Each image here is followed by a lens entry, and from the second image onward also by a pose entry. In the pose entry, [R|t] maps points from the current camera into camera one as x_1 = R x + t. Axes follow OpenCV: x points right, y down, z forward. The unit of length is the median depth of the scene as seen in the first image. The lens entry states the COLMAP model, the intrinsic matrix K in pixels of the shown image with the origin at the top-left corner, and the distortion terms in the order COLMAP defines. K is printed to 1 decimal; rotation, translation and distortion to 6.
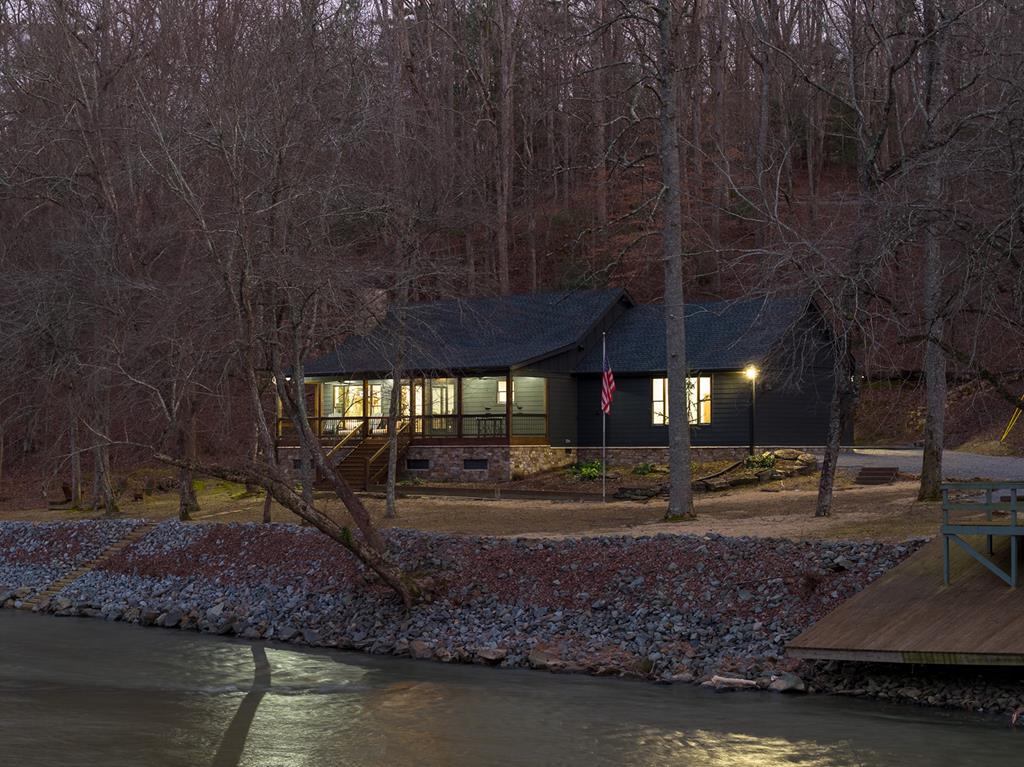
lens RADIAL K [[2055.6, 0, 516.8], [0, 2055.6, 385.0], [0, 0, 1]] dist [-0.135369, 0.000000]
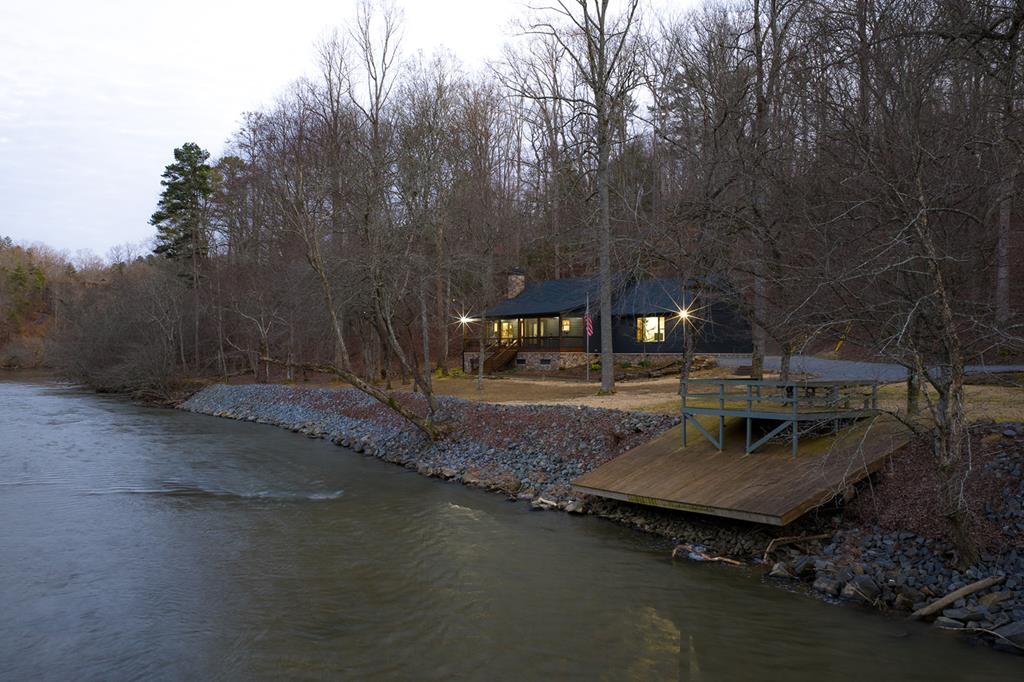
lens RADIAL K [[845.3, 0, 512.9], [0, 845.3, 341.6], [0, 0, 1]] dist [0.022589, -0.036639]
pose [[0.972894, 0.000928, -0.231248, 0.165913], [0.003132, 0.999847, 0.017190, 0.006323], [0.231229, -0.017448, 0.972743, 0.256576]]
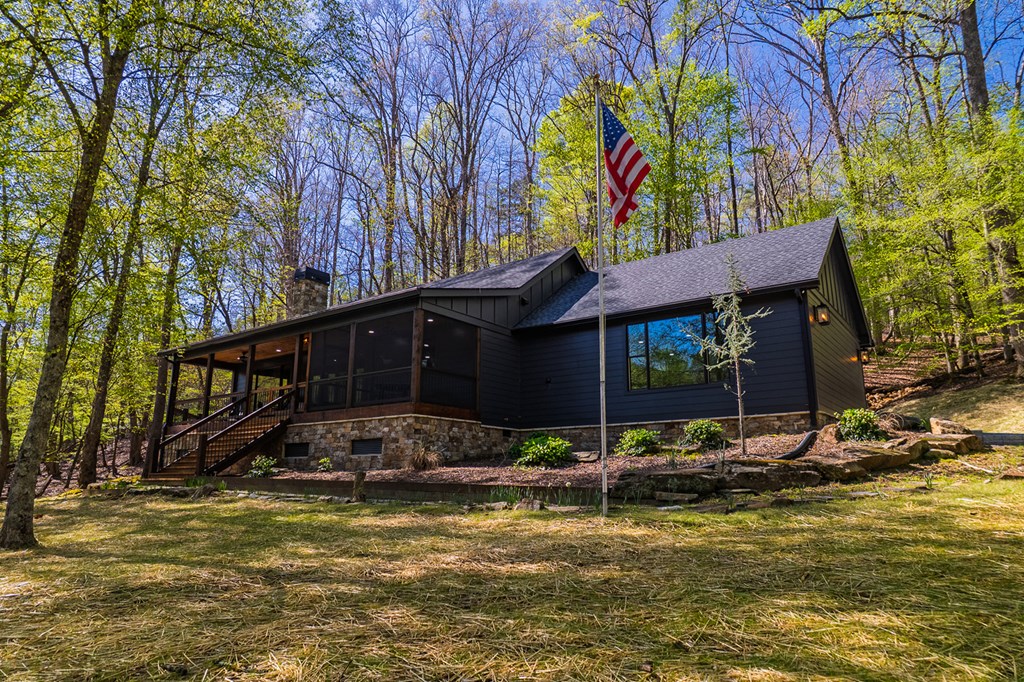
lens RADIAL K [[654.2, 0, 515.5], [0, 654.2, 341.7], [0, 0, 1]] dist [-0.040498, -0.008720]
pose [[0.999411, 0.011694, 0.032276, 0.025295], [-0.005545, 0.982832, -0.184419, 0.053579], [-0.033878, 0.184132, 0.982318, 0.959364]]
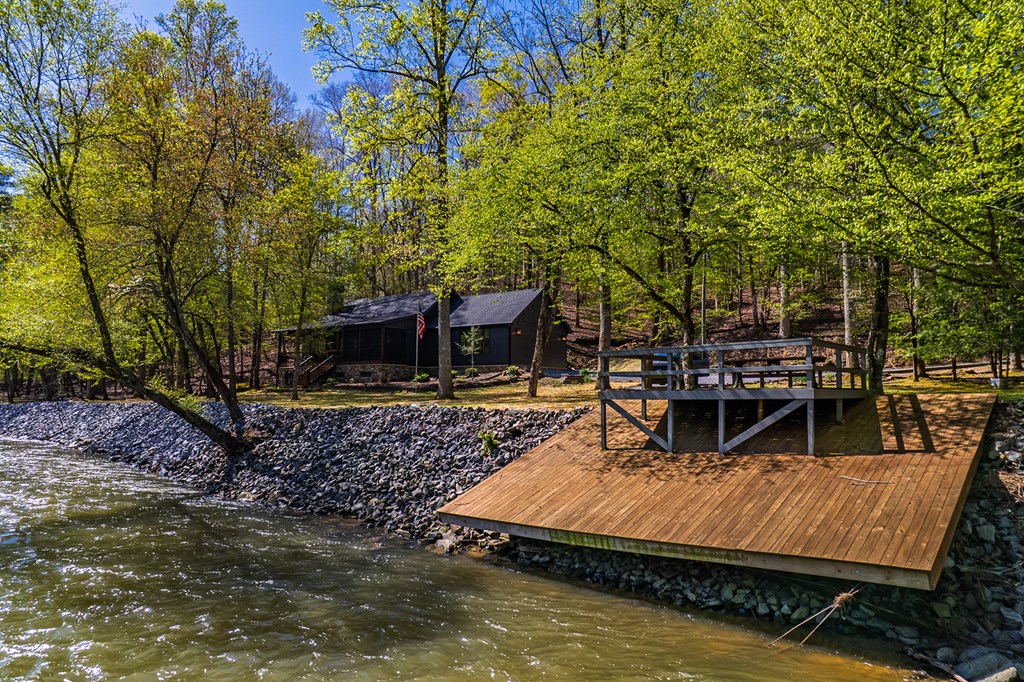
lens RADIAL K [[655.4, 0, 518.6], [0, 655.4, 337.3], [0, 0, 1]] dist [-0.043401, -0.000960]
pose [[0.998431, 0.012055, 0.054674, 0.106009], [-0.009213, 0.998608, -0.051938, 0.041989], [-0.055224, 0.051353, 0.997153, 0.476005]]
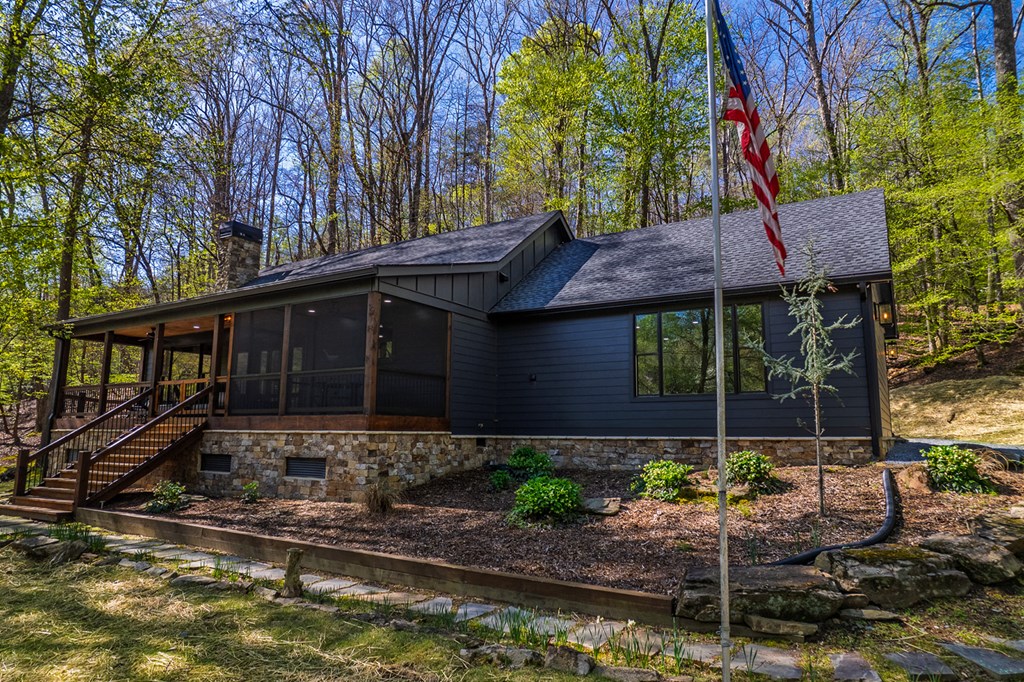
lens RADIAL K [[653.6, 0, 513.7], [0, 653.6, 338.9], [0, 0, 1]] dist [-0.049209, 0.014555]
pose [[0.992990, 0.026850, 0.115110, 0.014885], [-0.013560, 0.993306, -0.114717, 0.030116], [-0.117420, 0.112352, 0.986706, 1.013202]]
